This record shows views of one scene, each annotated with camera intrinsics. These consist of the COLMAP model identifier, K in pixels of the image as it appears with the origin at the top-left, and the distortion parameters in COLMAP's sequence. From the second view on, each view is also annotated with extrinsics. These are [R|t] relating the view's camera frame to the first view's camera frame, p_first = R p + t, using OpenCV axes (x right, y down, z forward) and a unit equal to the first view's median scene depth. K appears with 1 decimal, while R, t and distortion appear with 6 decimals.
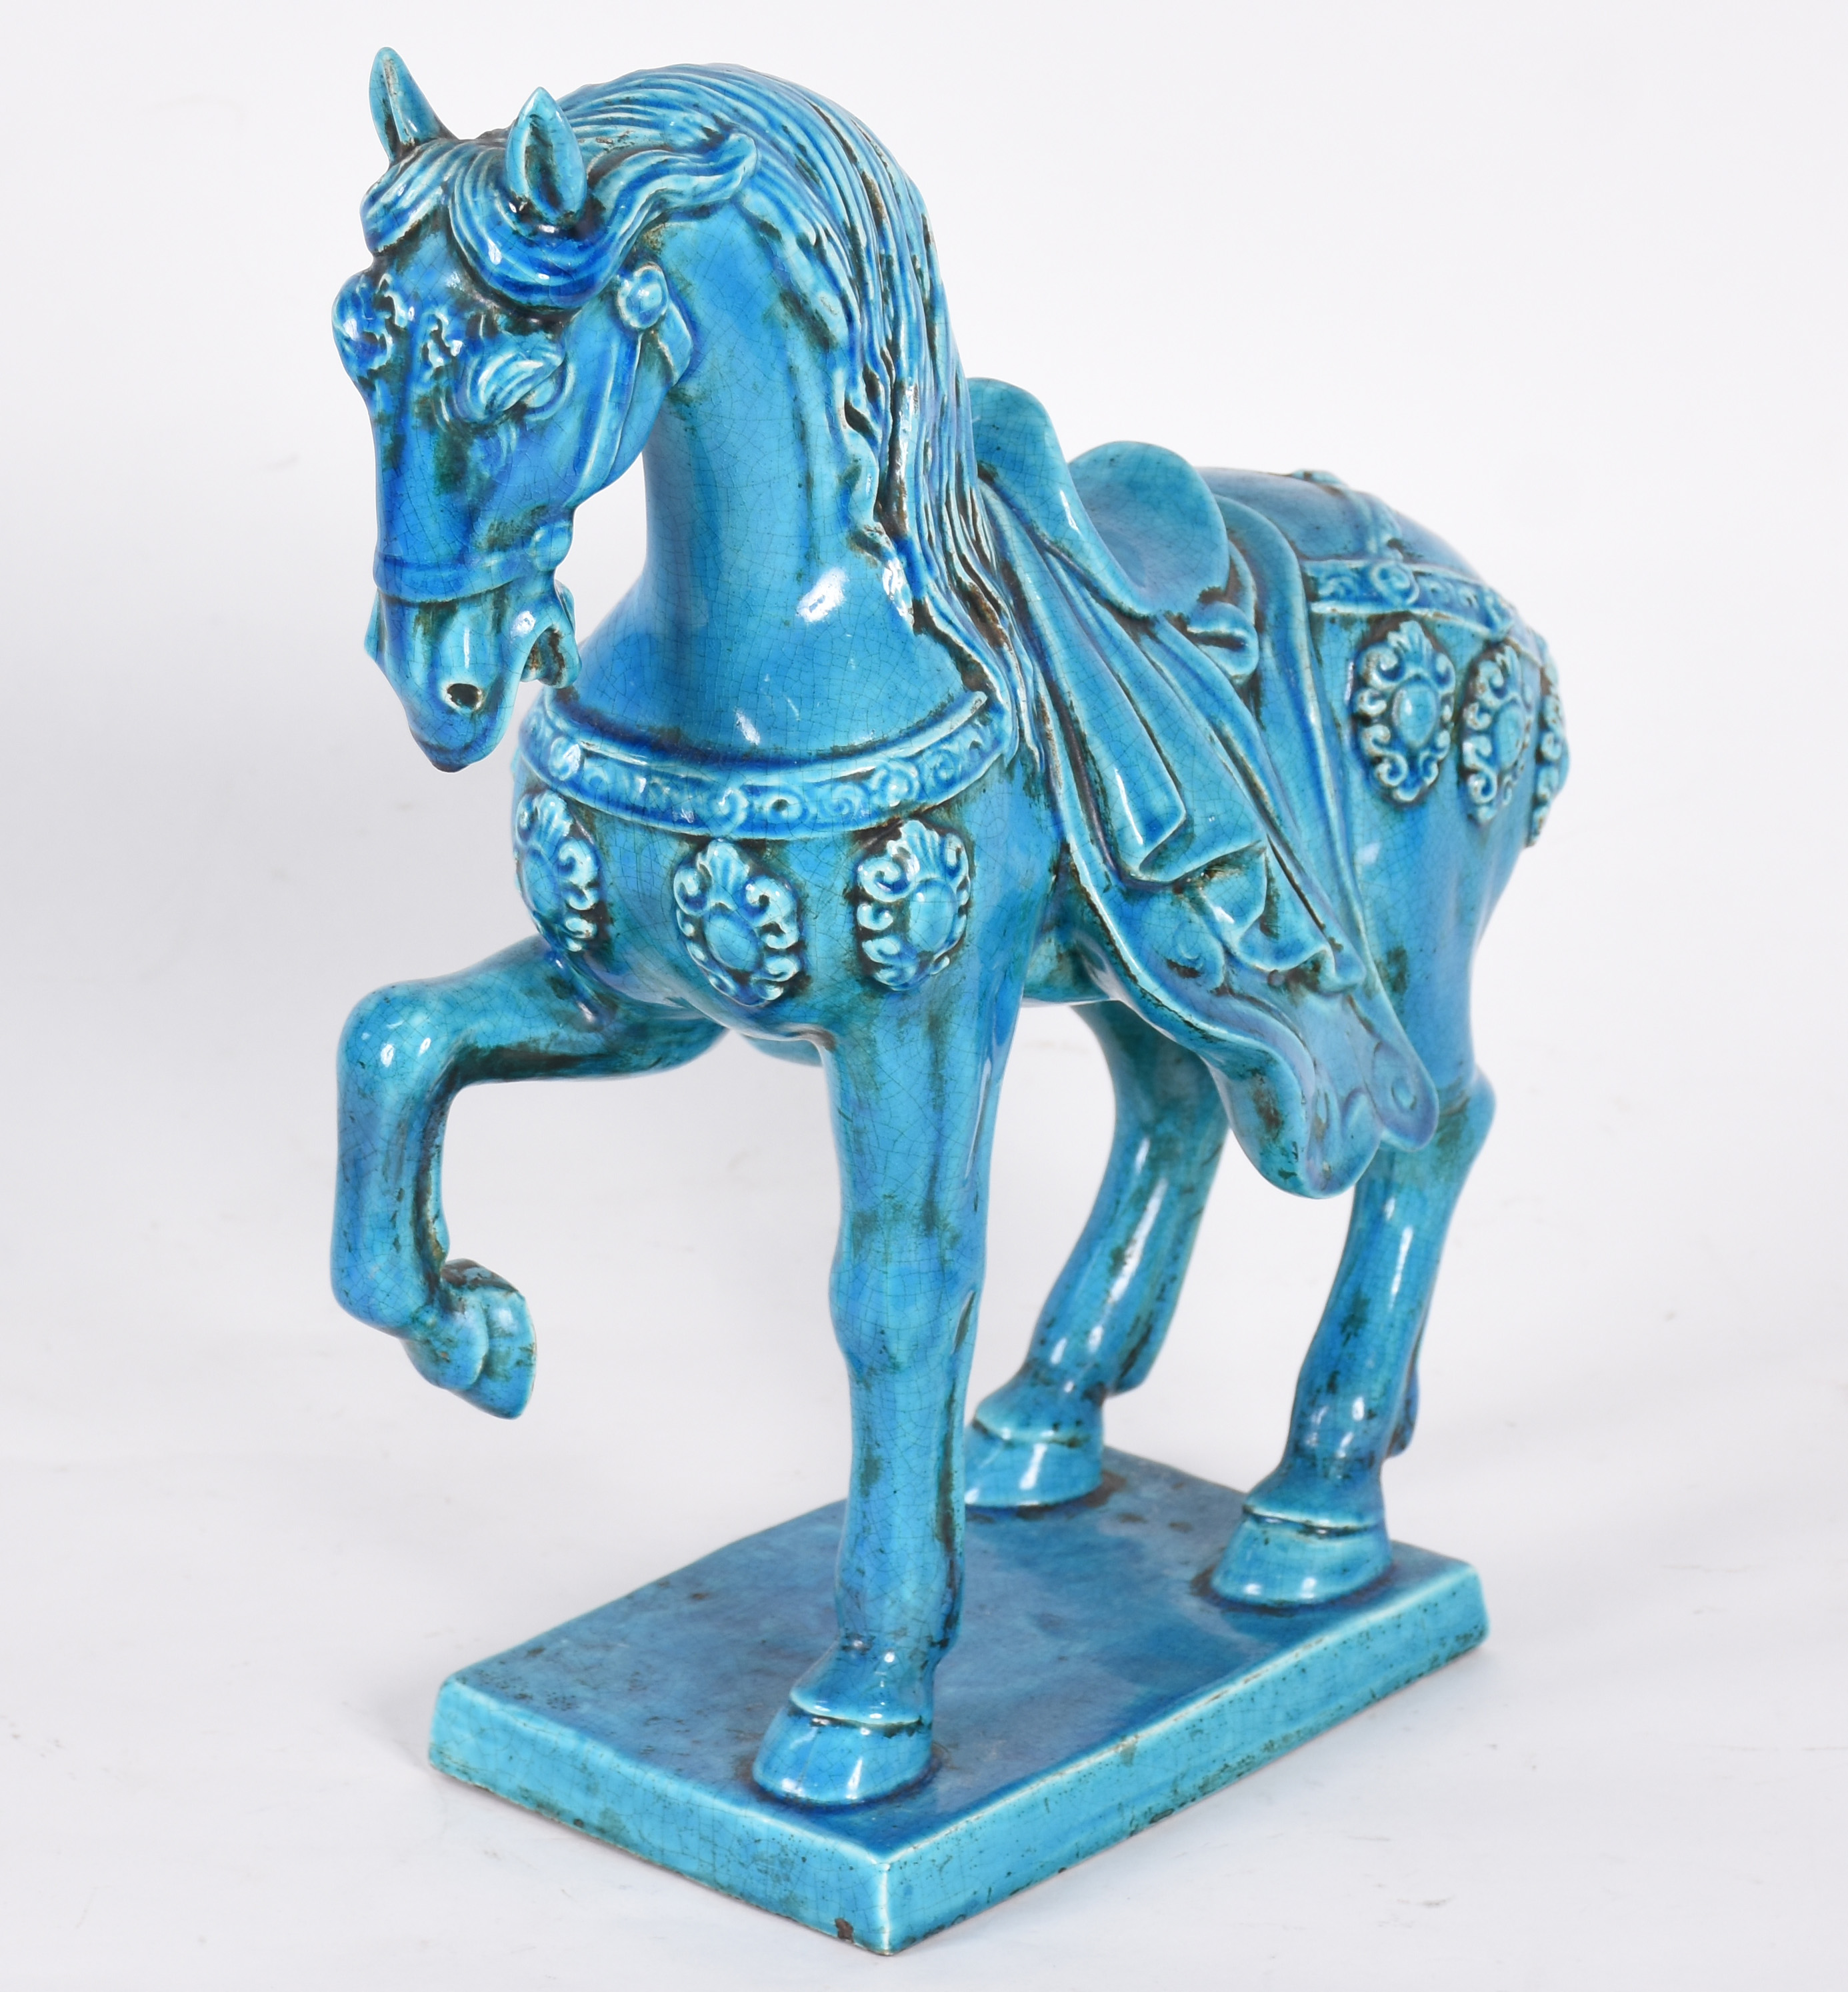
lens RADIAL K [[5568.1, 0, 924.0], [0, 5568.1, 996.0], [0, 0, 1]] dist [0.134340, 0.307810]
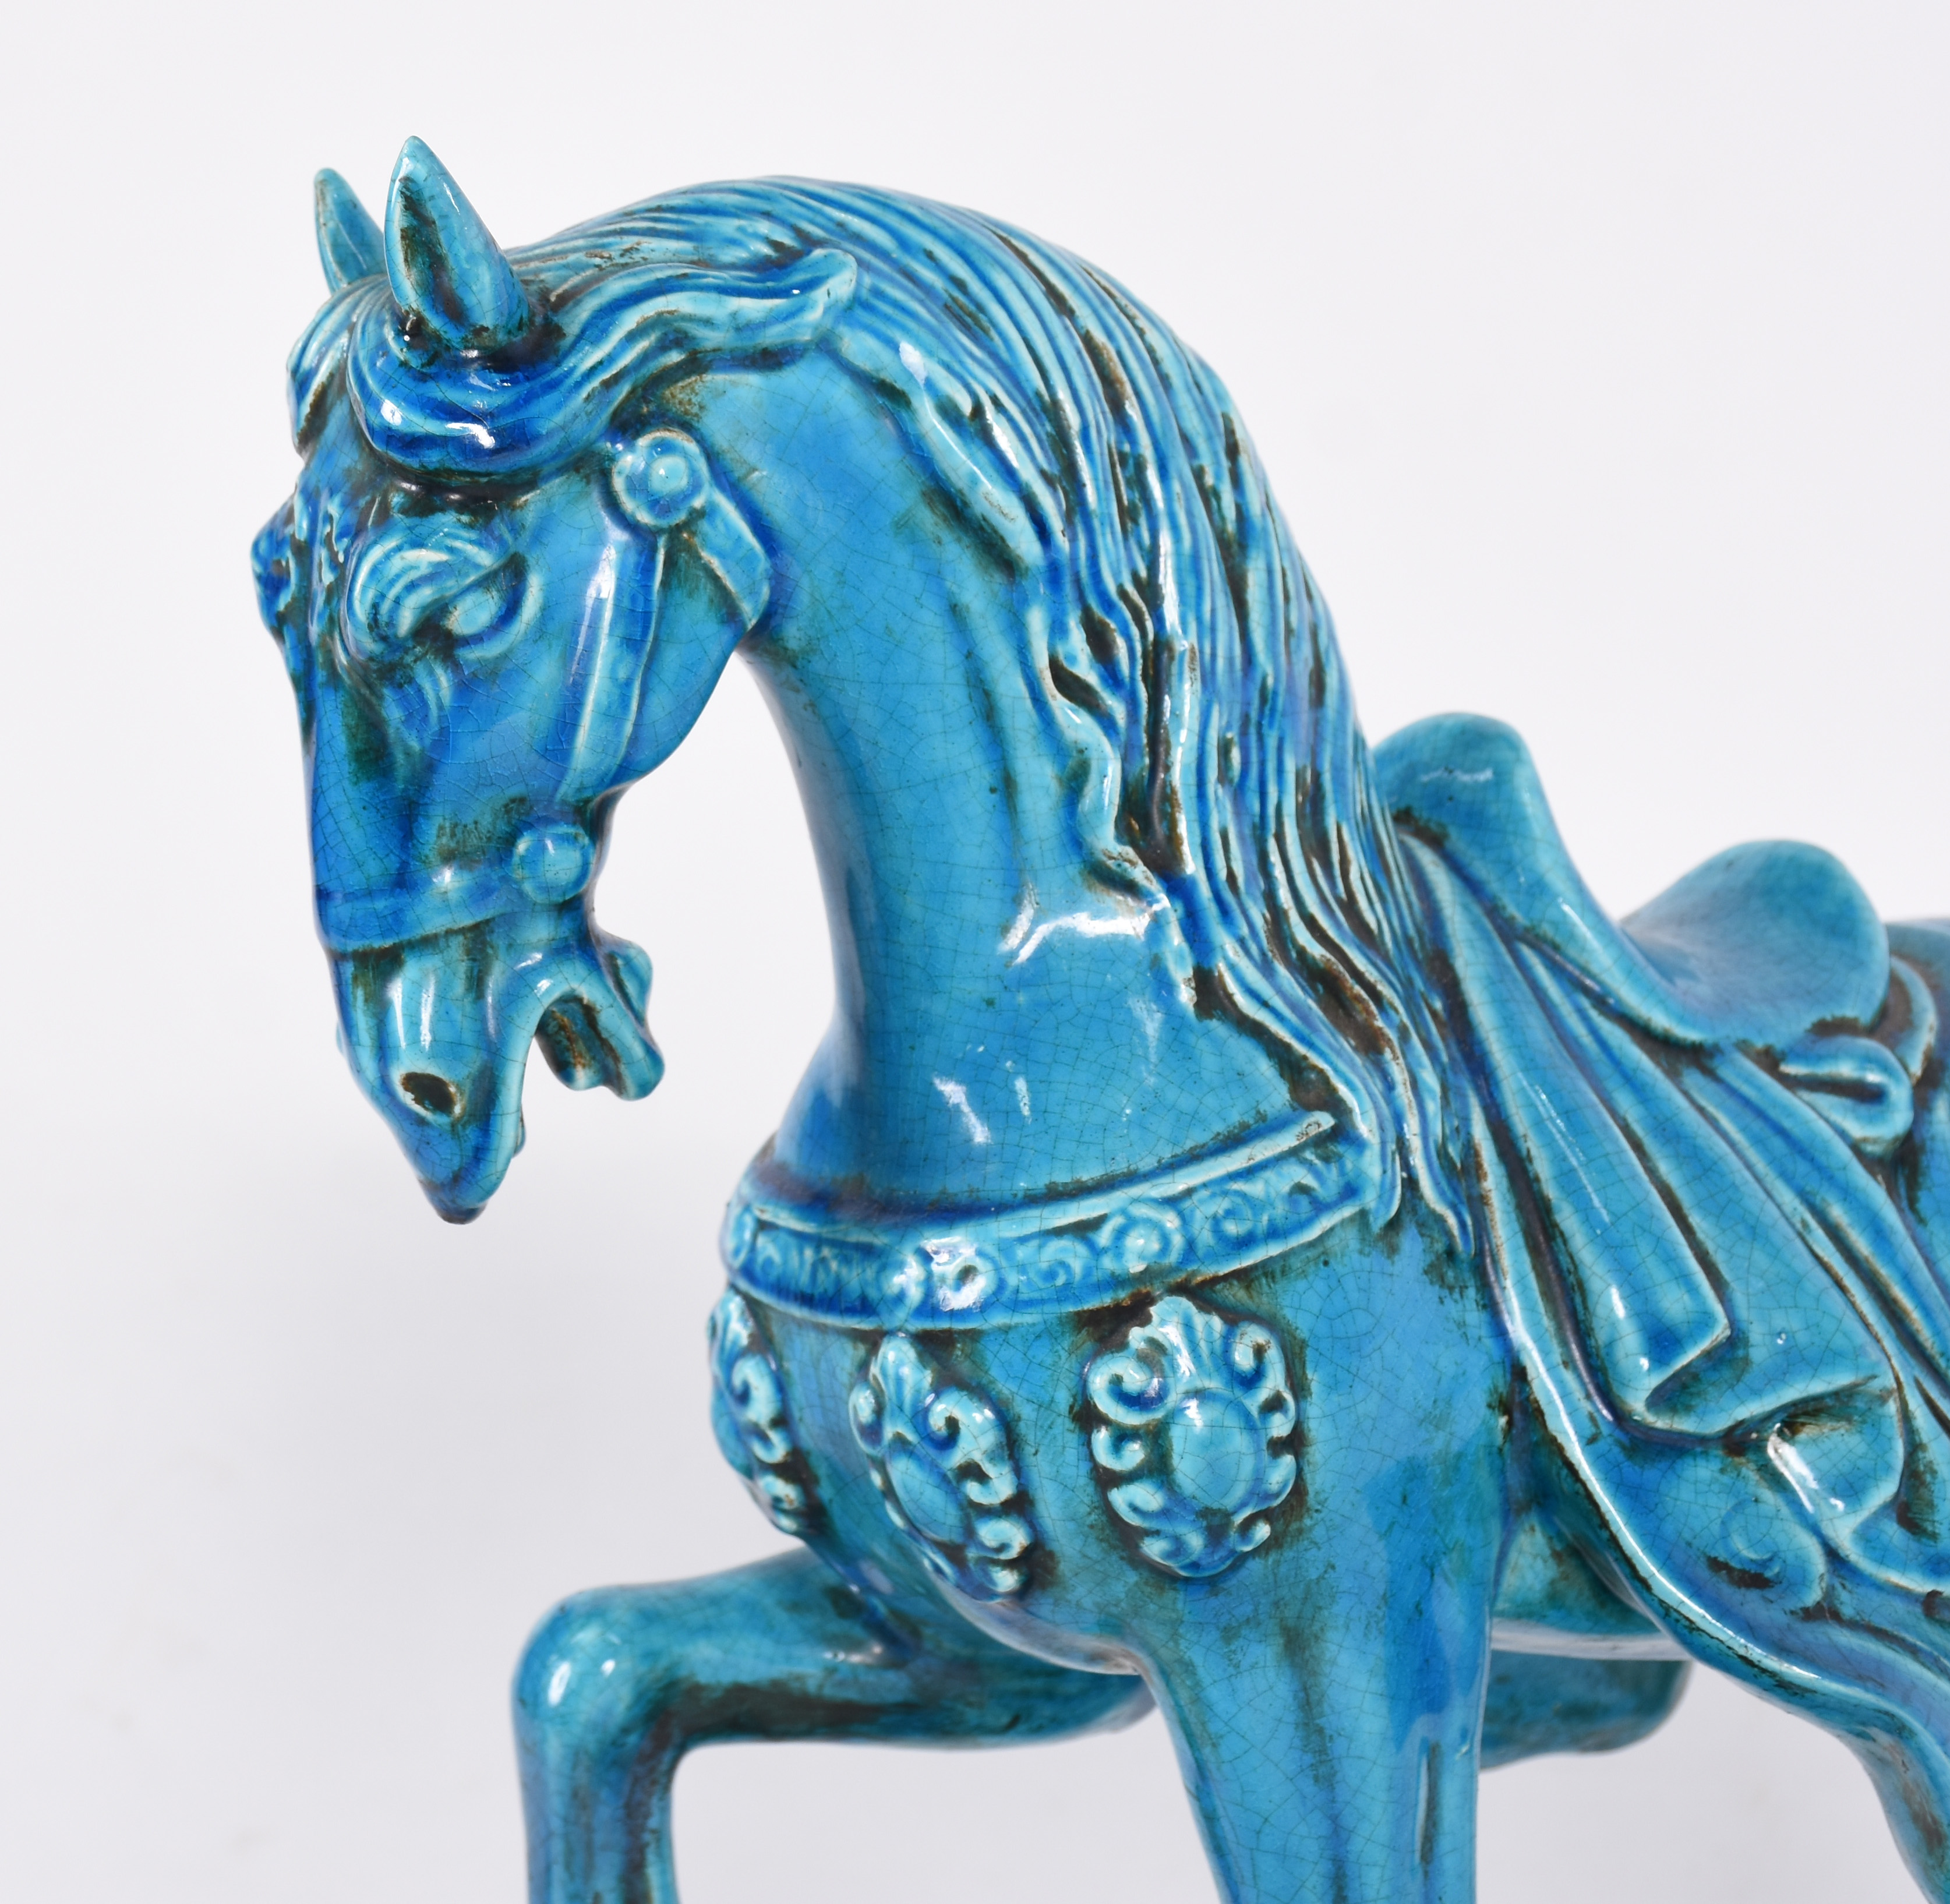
lens RADIAL K [[4228.9, 0, 975.0], [0, 4228.9, 952.0], [0, 0, 1]] dist [0.045944, 0.647293]
pose [[0.919502, -0.061301, -0.388276, 0.167402], [-0.029894, 0.973999, -0.224570, 0.039512], [0.391947, 0.218100, 0.893762, 0.547040]]
